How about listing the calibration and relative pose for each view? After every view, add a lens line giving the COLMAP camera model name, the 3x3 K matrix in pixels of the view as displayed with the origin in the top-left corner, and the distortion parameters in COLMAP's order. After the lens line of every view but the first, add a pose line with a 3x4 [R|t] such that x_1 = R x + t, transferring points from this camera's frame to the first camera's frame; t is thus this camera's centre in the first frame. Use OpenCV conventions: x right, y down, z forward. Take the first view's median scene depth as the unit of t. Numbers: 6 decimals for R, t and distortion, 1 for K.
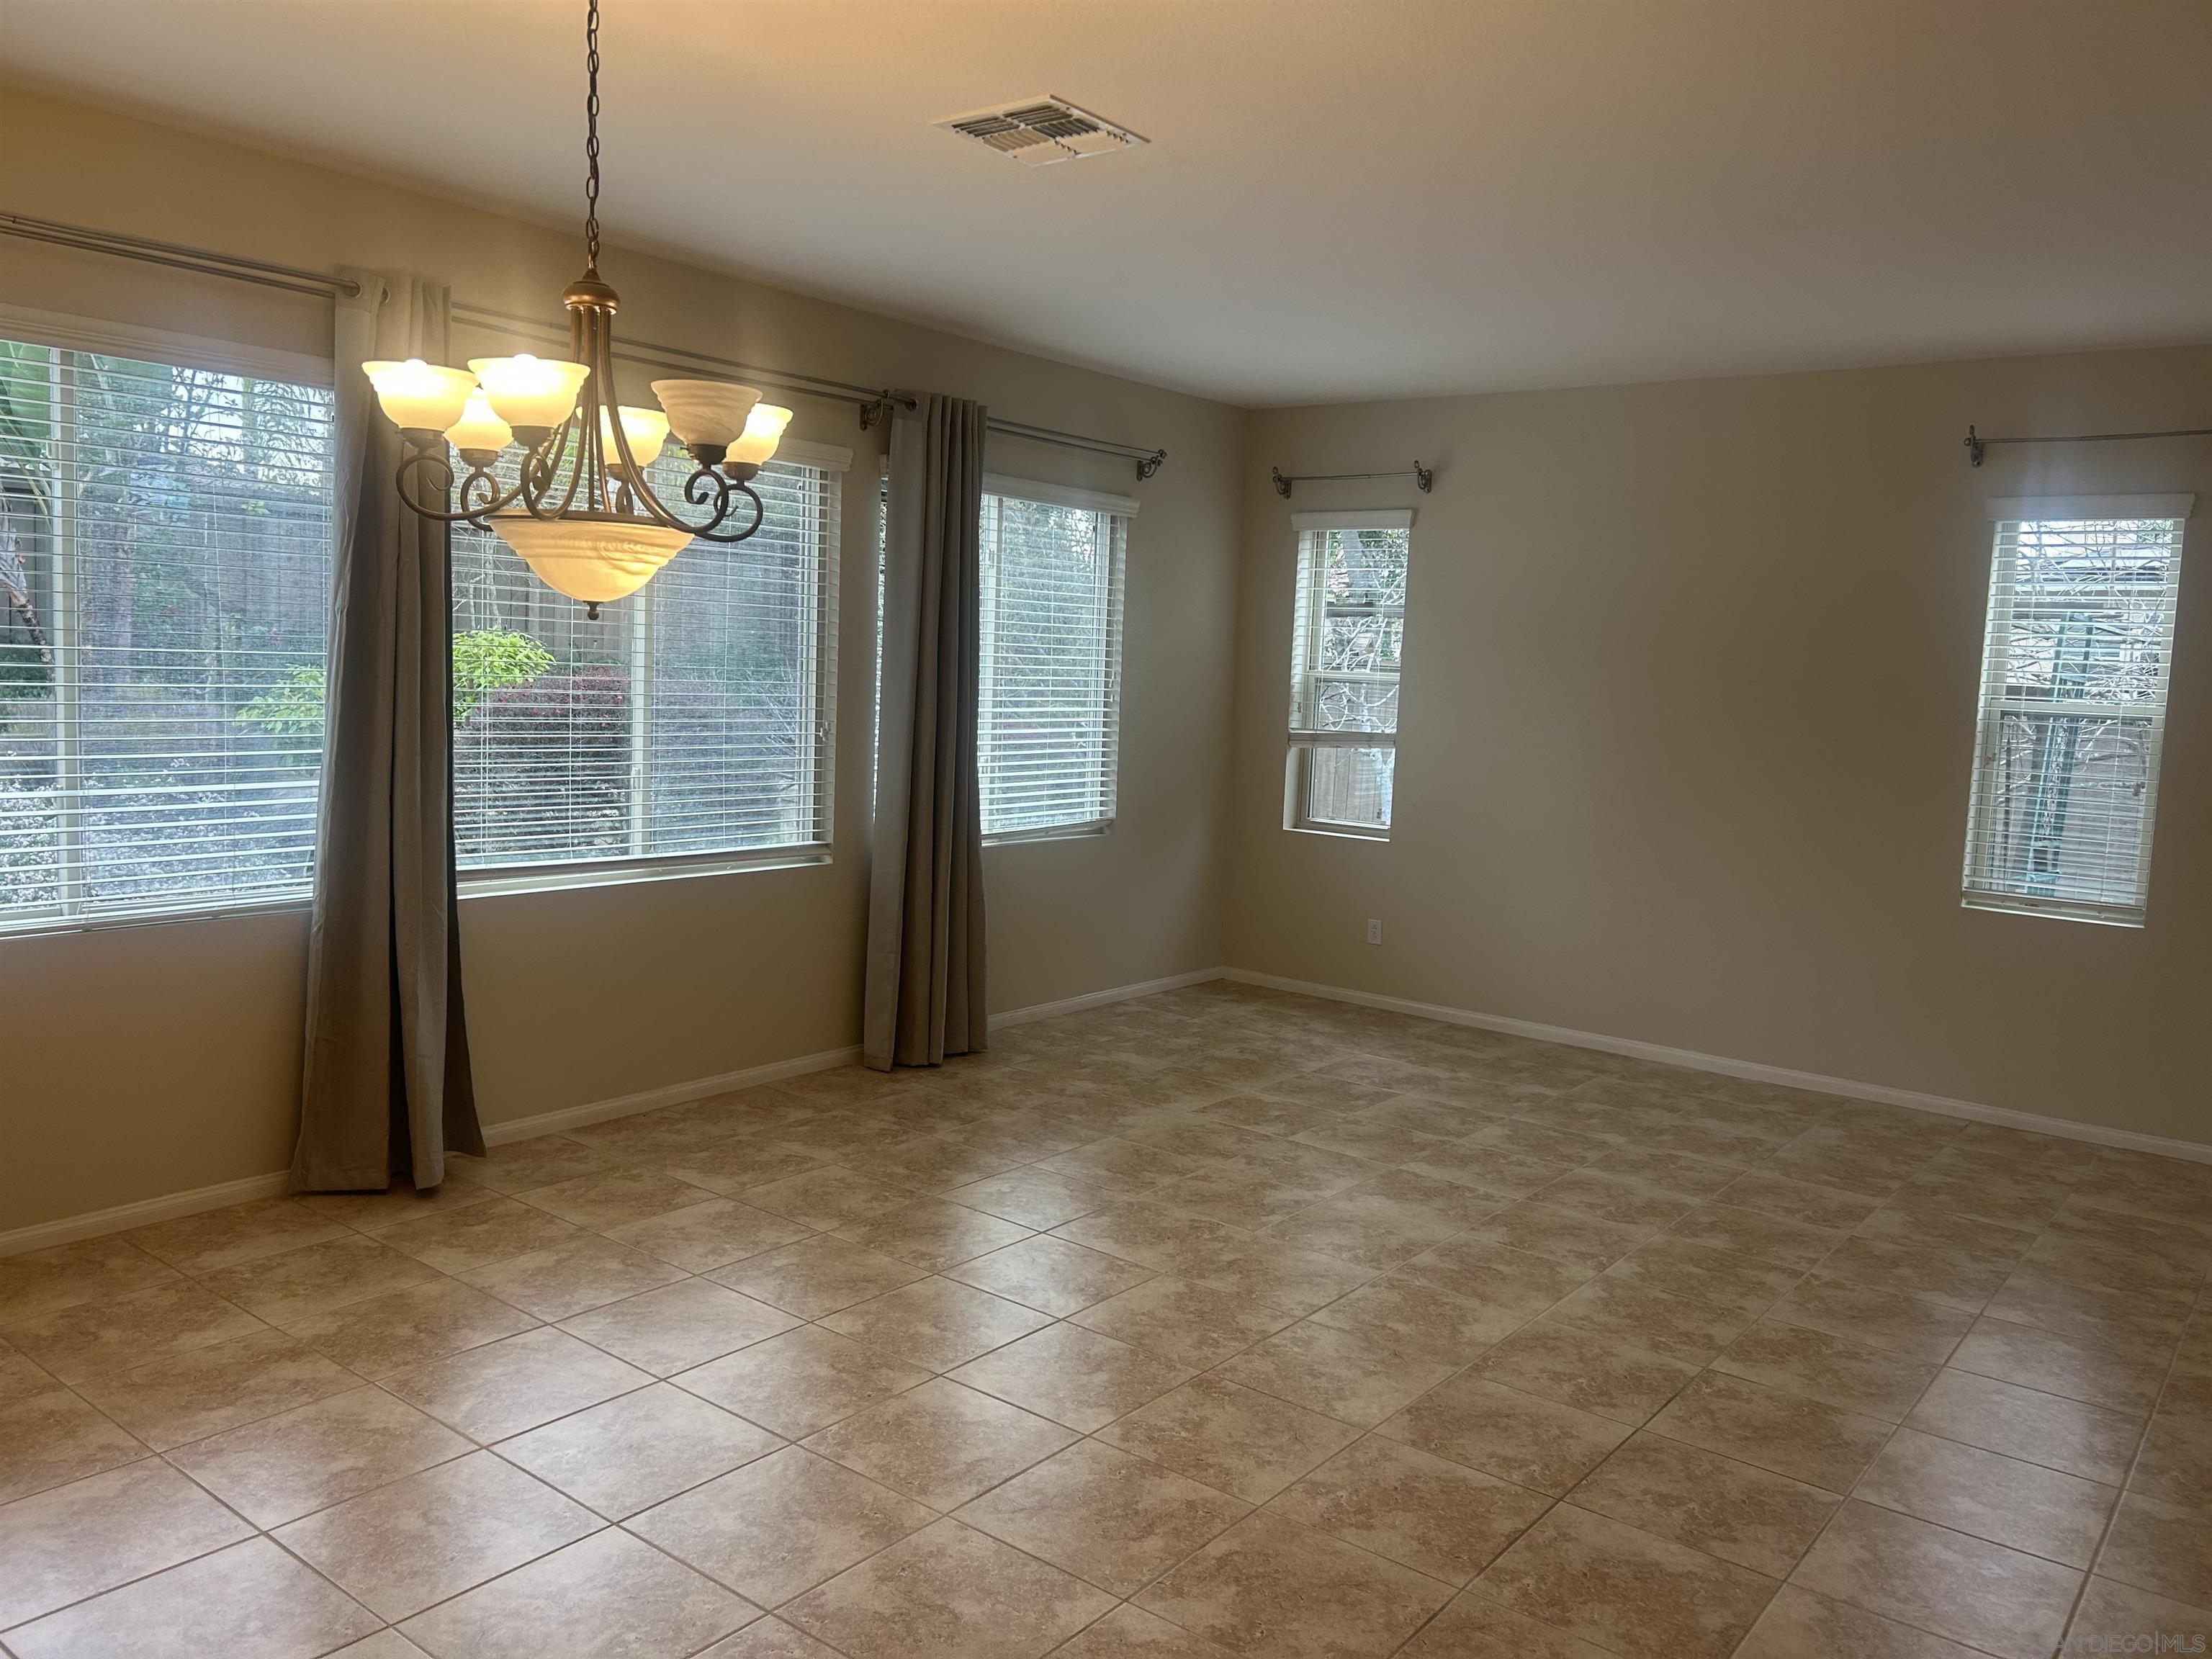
lens RADIAL K [[1673.6, 0, 1110.3], [0, 1673.6, 826.7], [0, 0, 1]] dist [0.066765, -0.071213]
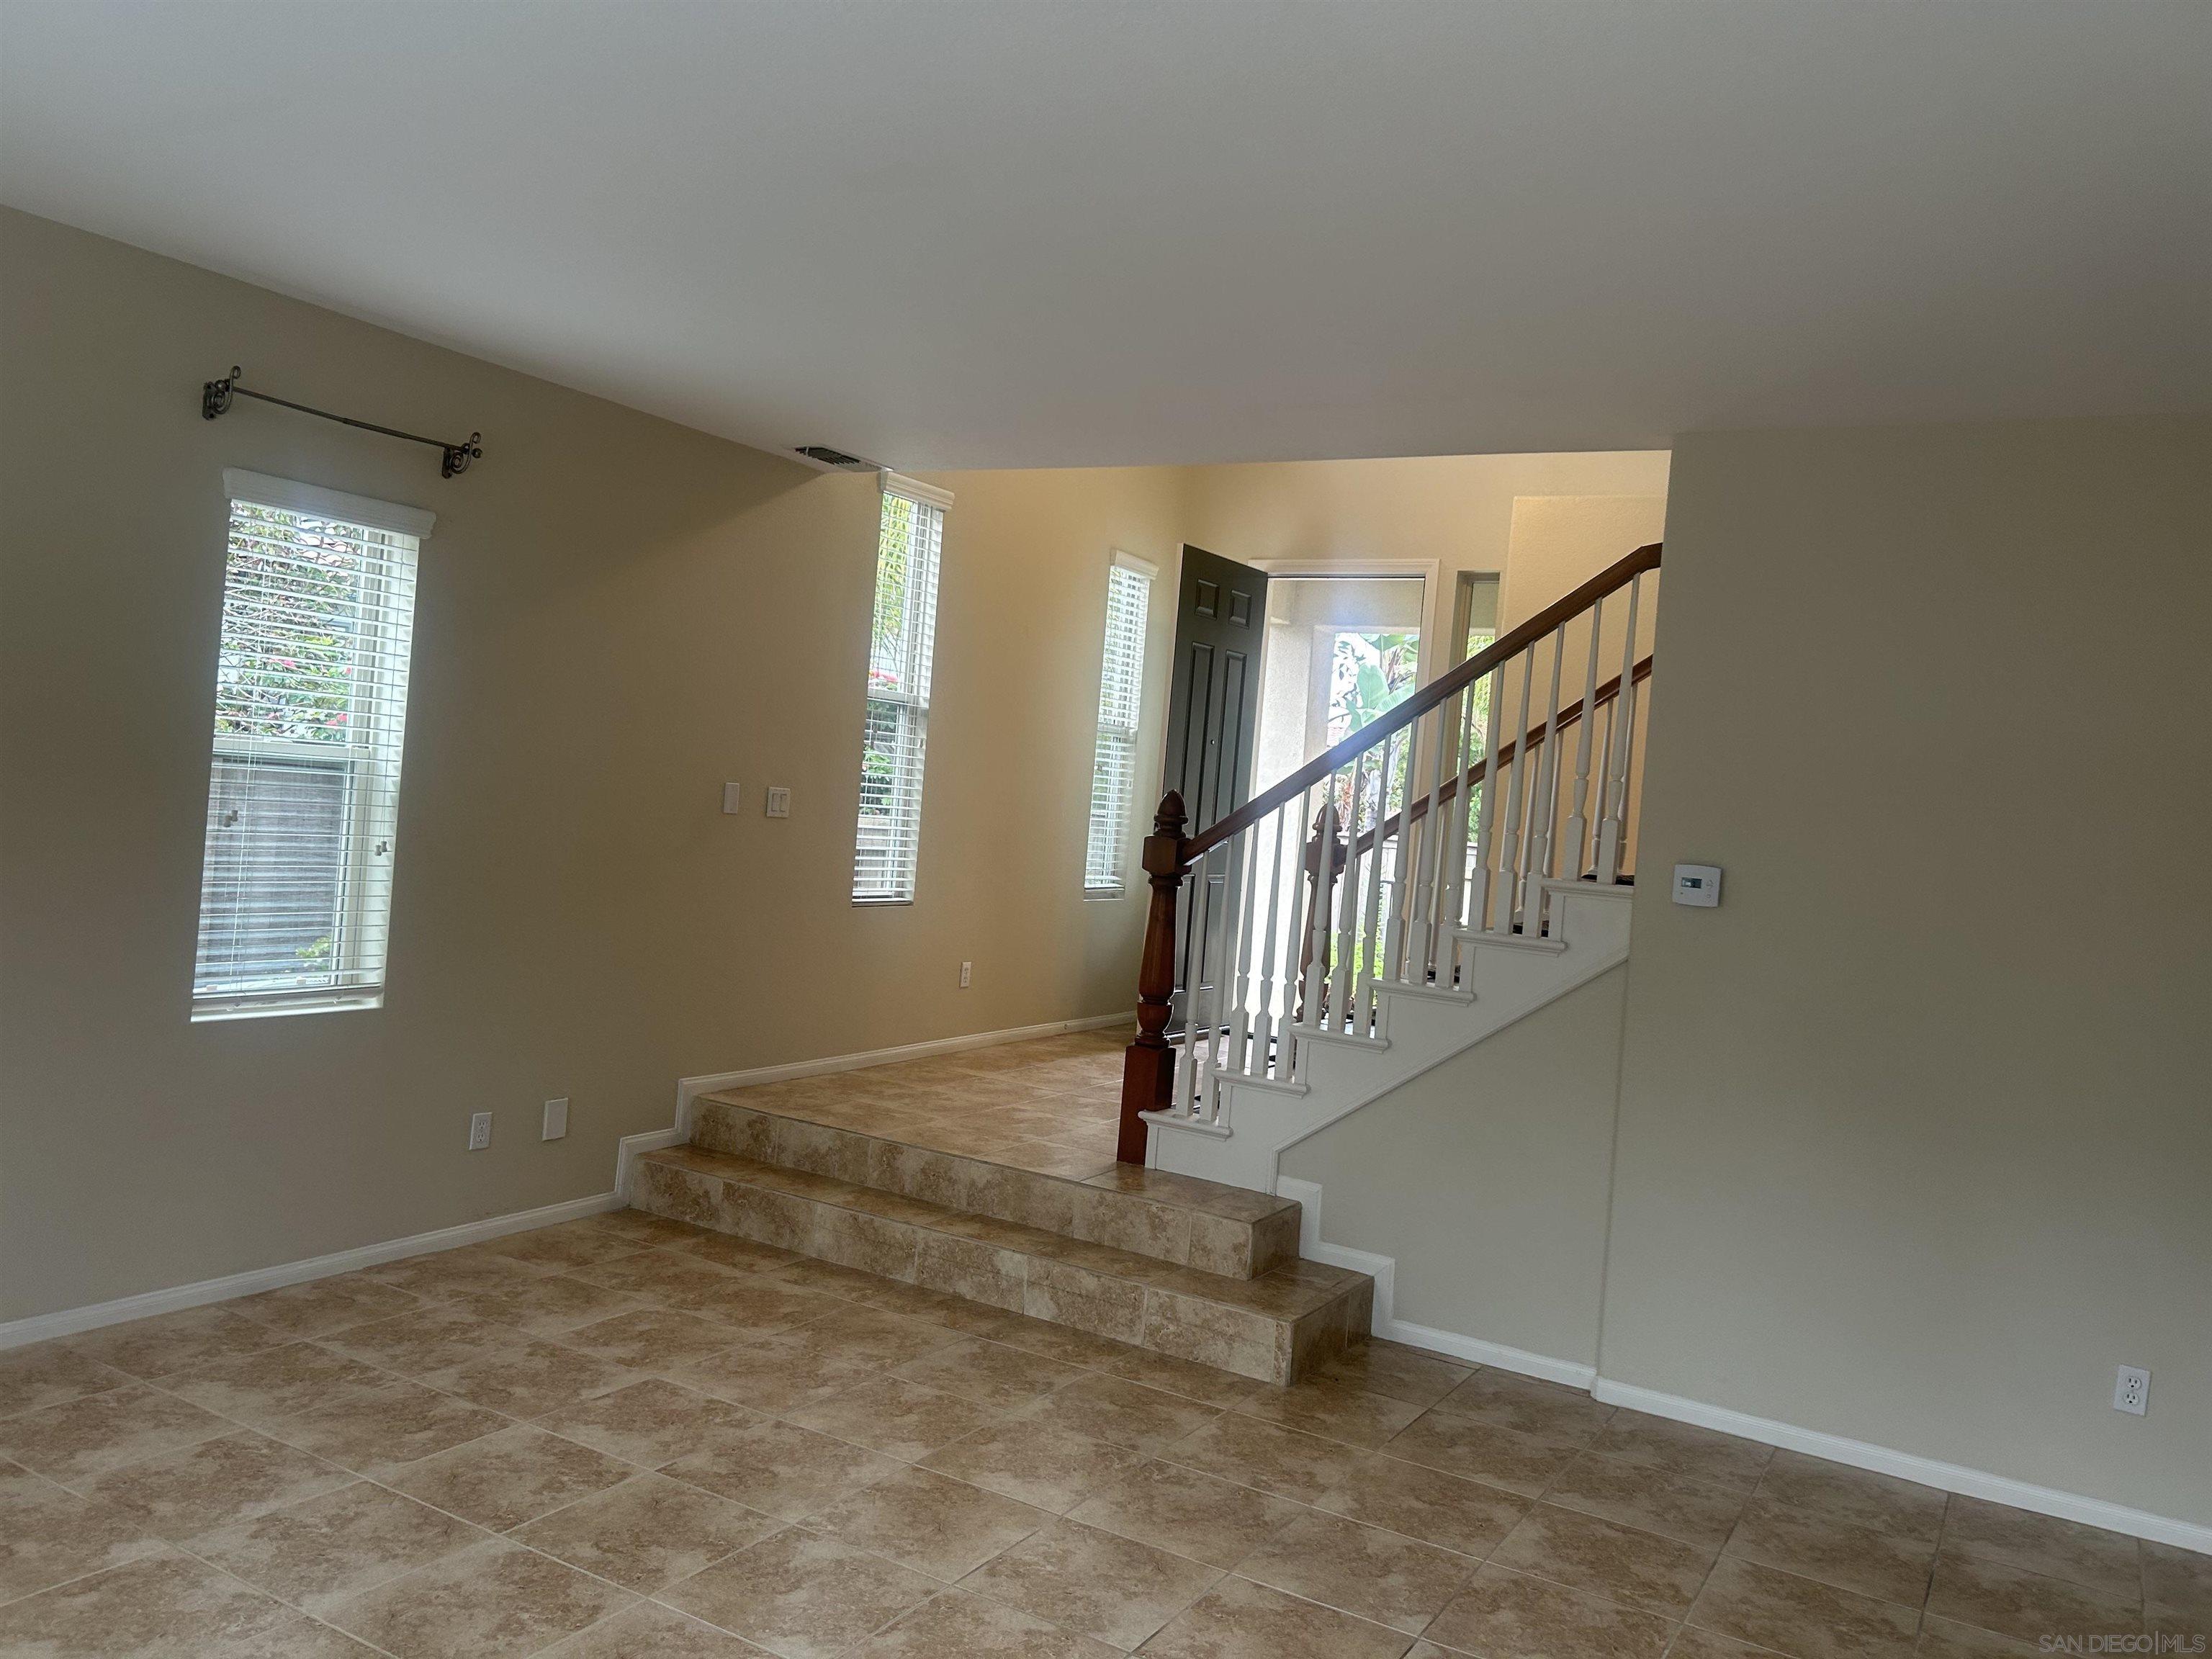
lens RADIAL K [[1673.6, 0, 1109.9], [0, 1673.6, 826.2], [0, 0, 1]] dist [0.066765, -0.071213]
pose [[-0.139691, -0.070979, 0.987648, -0.319950], [0.012092, 0.997231, 0.073378, -0.102829], [-0.990121, 0.022192, -0.138446, 0.851945]]
